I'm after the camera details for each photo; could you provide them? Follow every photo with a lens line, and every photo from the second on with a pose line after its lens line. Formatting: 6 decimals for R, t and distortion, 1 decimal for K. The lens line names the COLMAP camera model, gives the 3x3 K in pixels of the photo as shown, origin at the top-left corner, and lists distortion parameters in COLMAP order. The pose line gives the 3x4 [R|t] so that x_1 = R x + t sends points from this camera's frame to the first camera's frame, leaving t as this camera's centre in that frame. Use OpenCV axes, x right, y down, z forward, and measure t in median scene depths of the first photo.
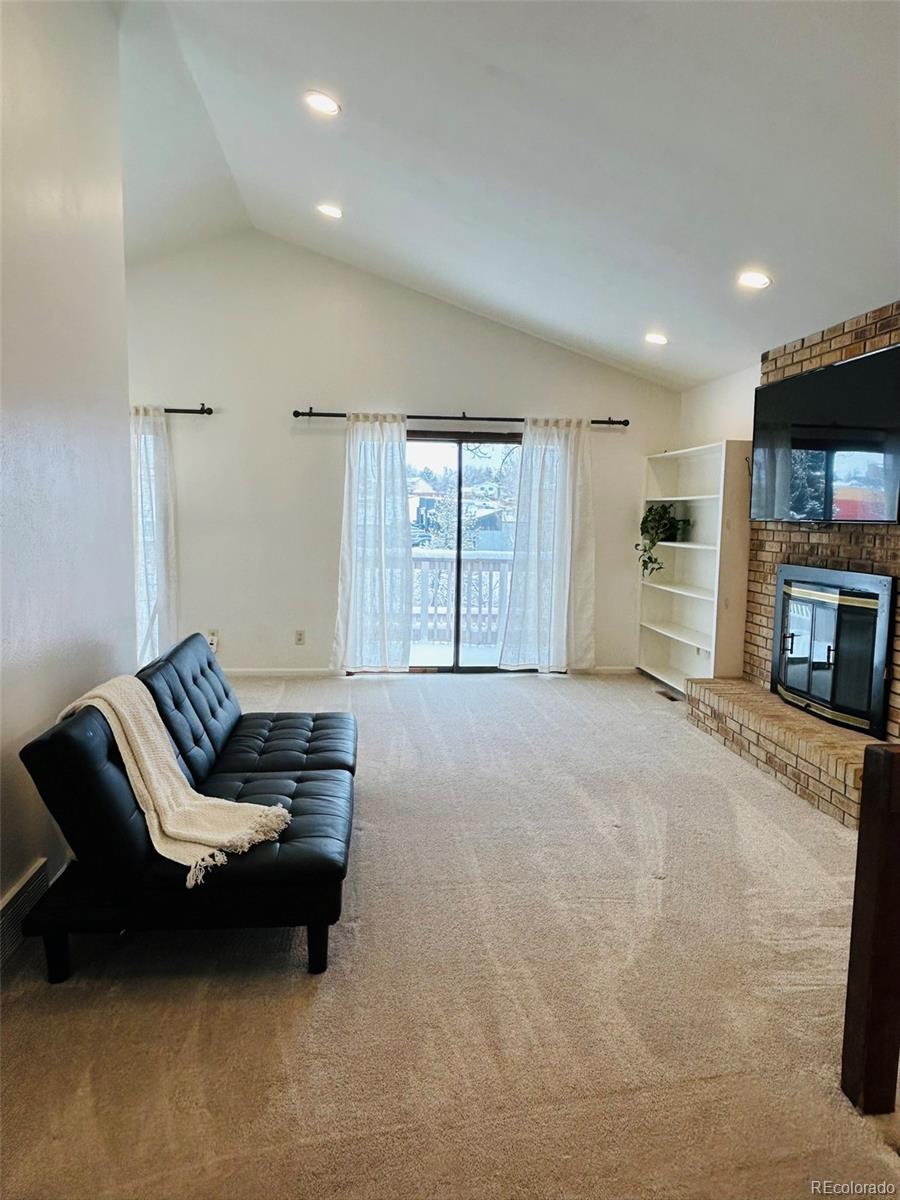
lens RADIAL K [[805.7, 0, 450.0], [0, 805.7, 600.0], [0, 0, 1]] dist [0.017556, -0.005042]
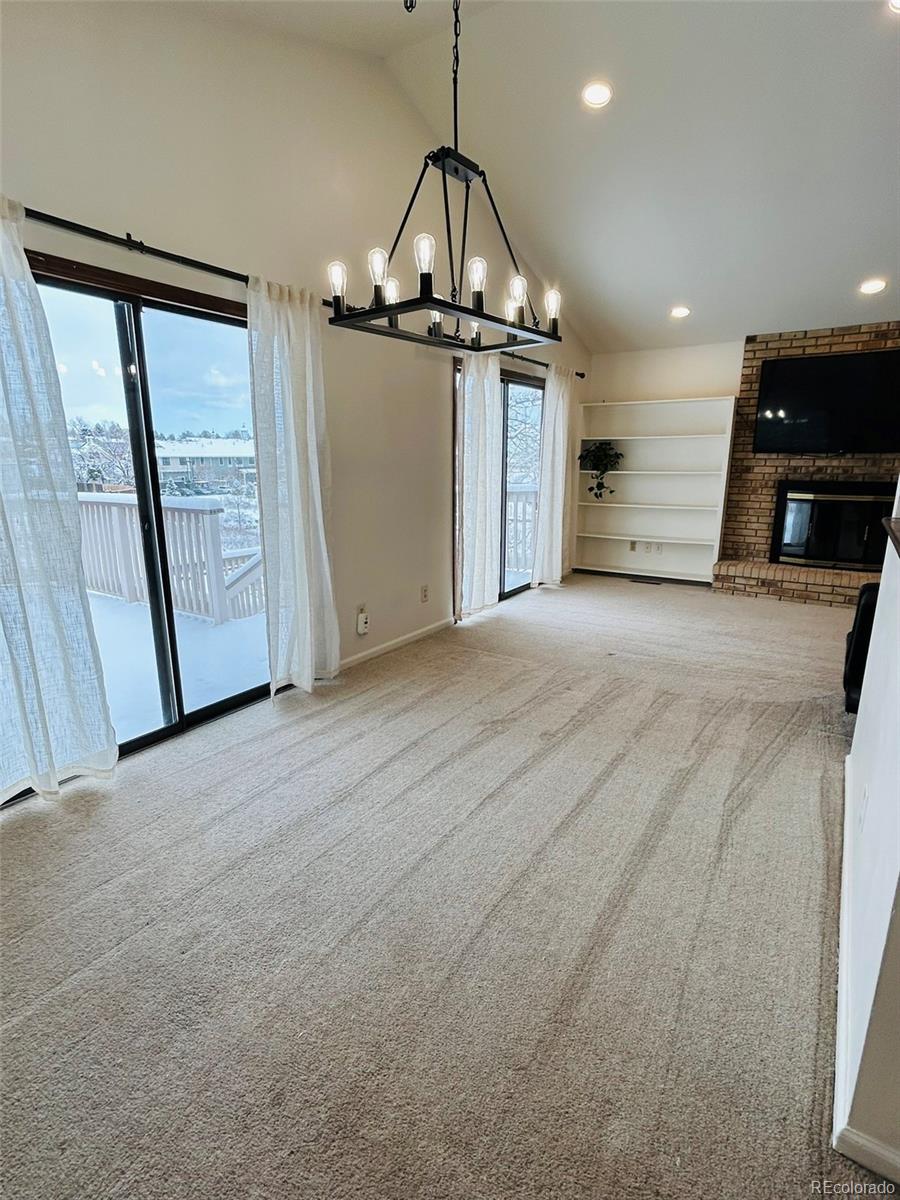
lens RADIAL K [[589.3, 0, 450.0], [0, 589.3, 600.0], [0, 0, 1]] dist [-0.002610, 0.000071]
pose [[0.637250, -0.199993, 0.744255, -0.980865], [0.096467, 0.978845, 0.180433, -0.094052], [-0.764596, -0.043185, 0.643062, 0.816659]]
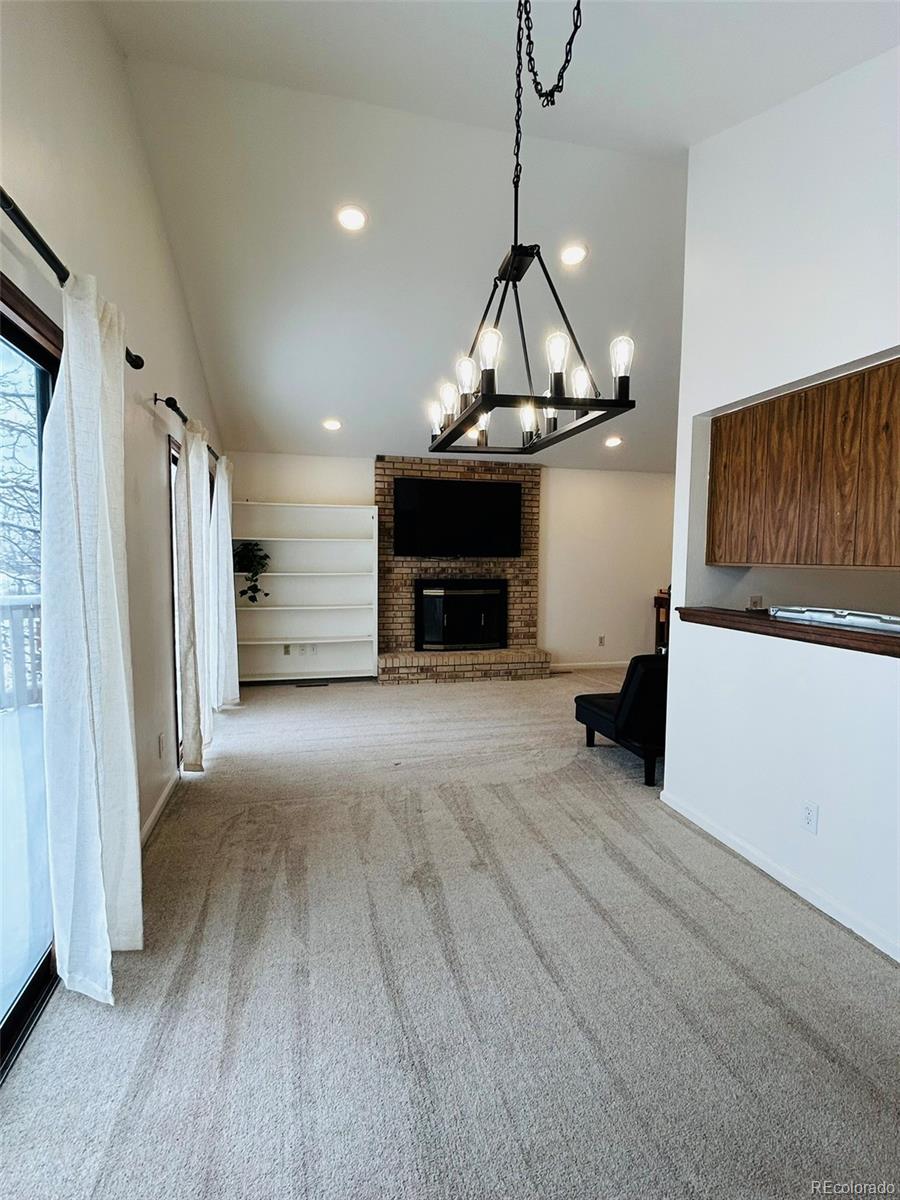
lens RADIAL K [[599.7, 0, 450.9], [0, 599.7, 602.4], [0, 0, 1]] dist [-0.000967, -0.000254]
pose [[-0.146919, -0.094274, 0.984646, -1.014493], [0.094976, 0.989504, 0.108911, -0.145467], [-0.984578, 0.109519, -0.136424, 1.218377]]
